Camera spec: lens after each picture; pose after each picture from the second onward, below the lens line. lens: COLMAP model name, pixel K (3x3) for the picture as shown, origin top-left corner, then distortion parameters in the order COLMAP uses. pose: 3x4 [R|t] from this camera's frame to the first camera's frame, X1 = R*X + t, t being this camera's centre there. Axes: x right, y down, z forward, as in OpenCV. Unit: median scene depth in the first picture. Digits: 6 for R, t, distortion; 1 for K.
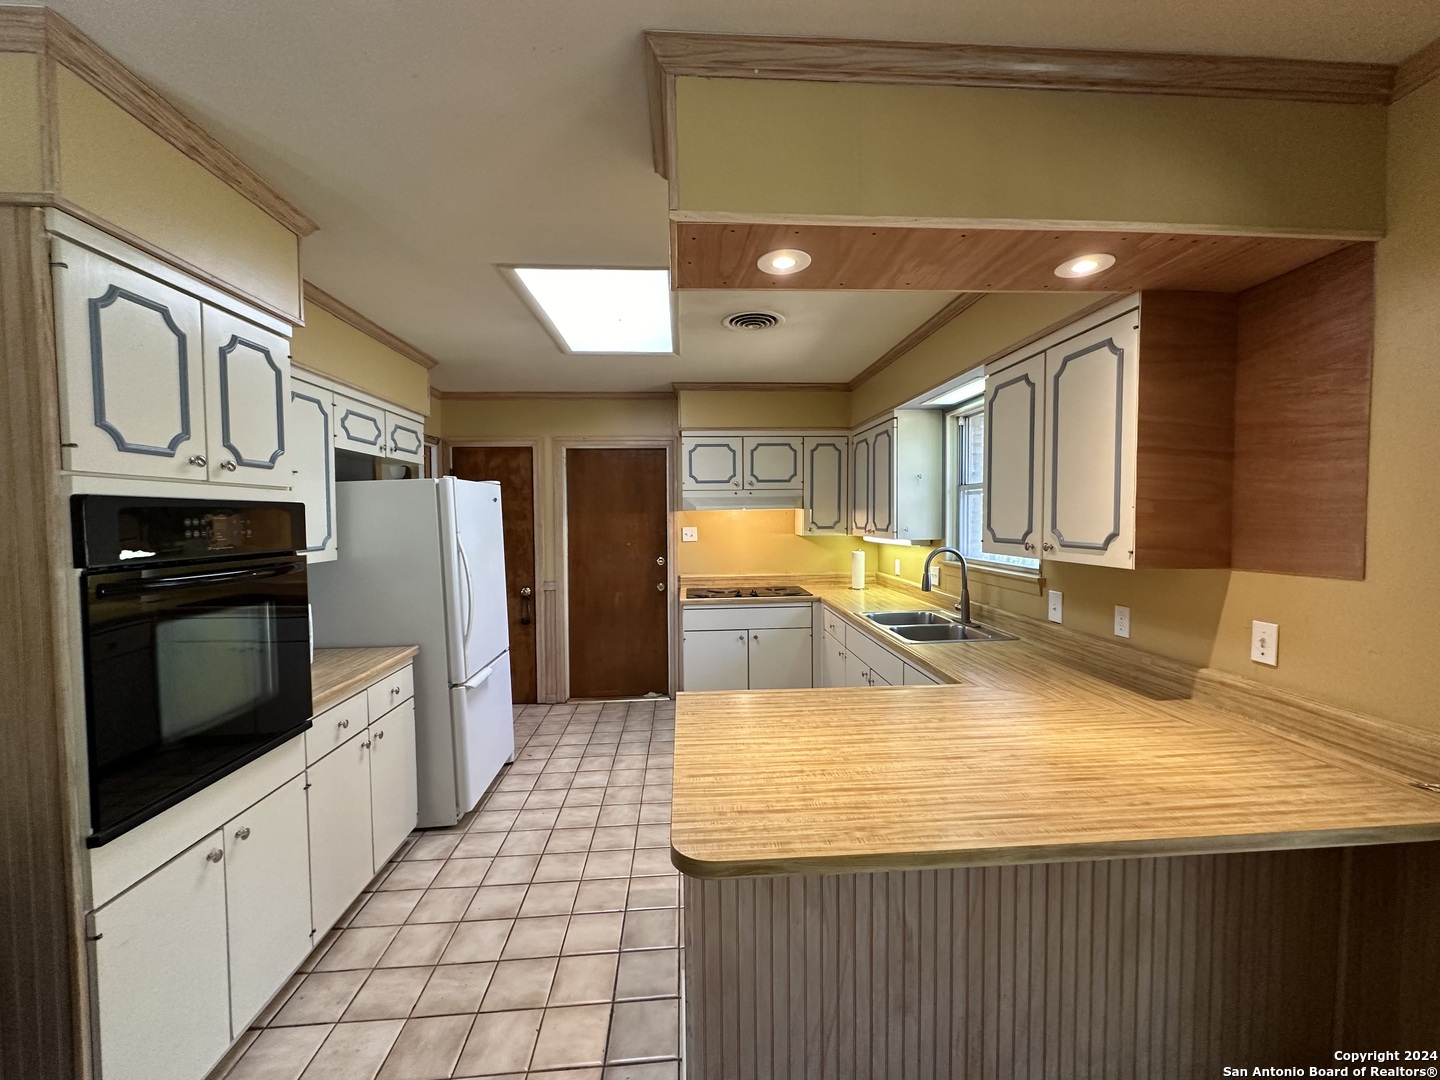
lens RADIAL K [[573.7, 0, 723.6], [0, 573.7, 539.8], [0, 0, 1]] dist [-0.002256, 0.000412]
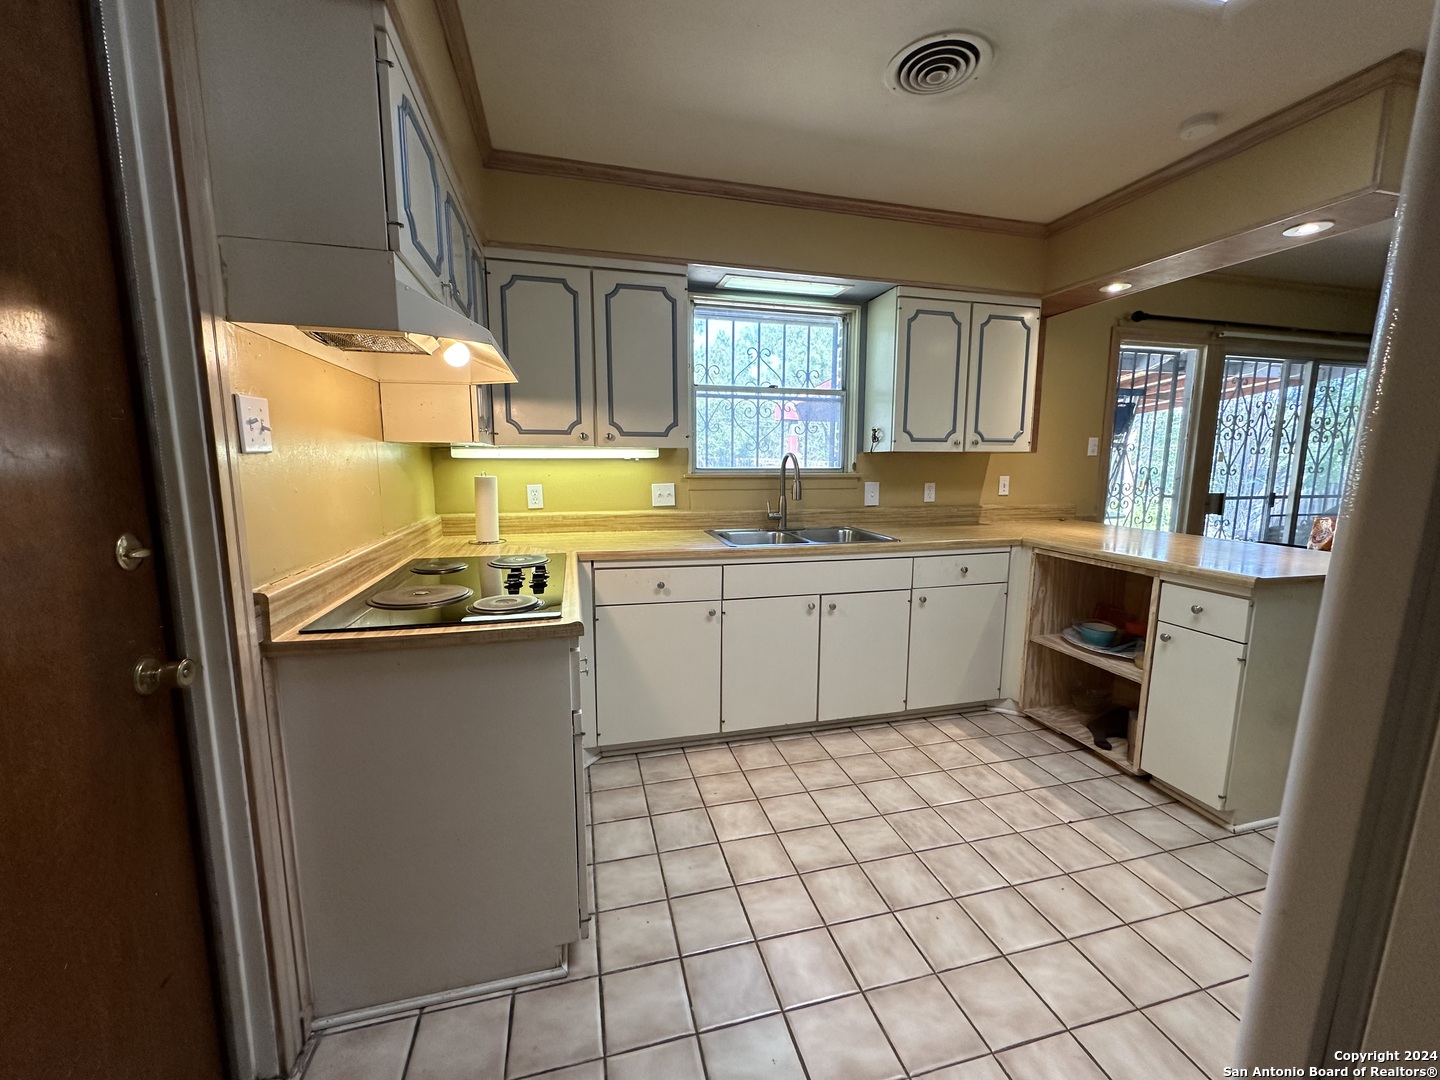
lens RADIAL K [[573.7, 0, 723.6], [0, 573.7, 539.8], [0, 0, 1]] dist [-0.002256, 0.000412]
pose [[-0.185609, -0.129216, 0.974091, -0.447332], [0.039499, 0.989534, 0.138791, 0.017152], [-0.981829, 0.064236, -0.178563, 1.082659]]
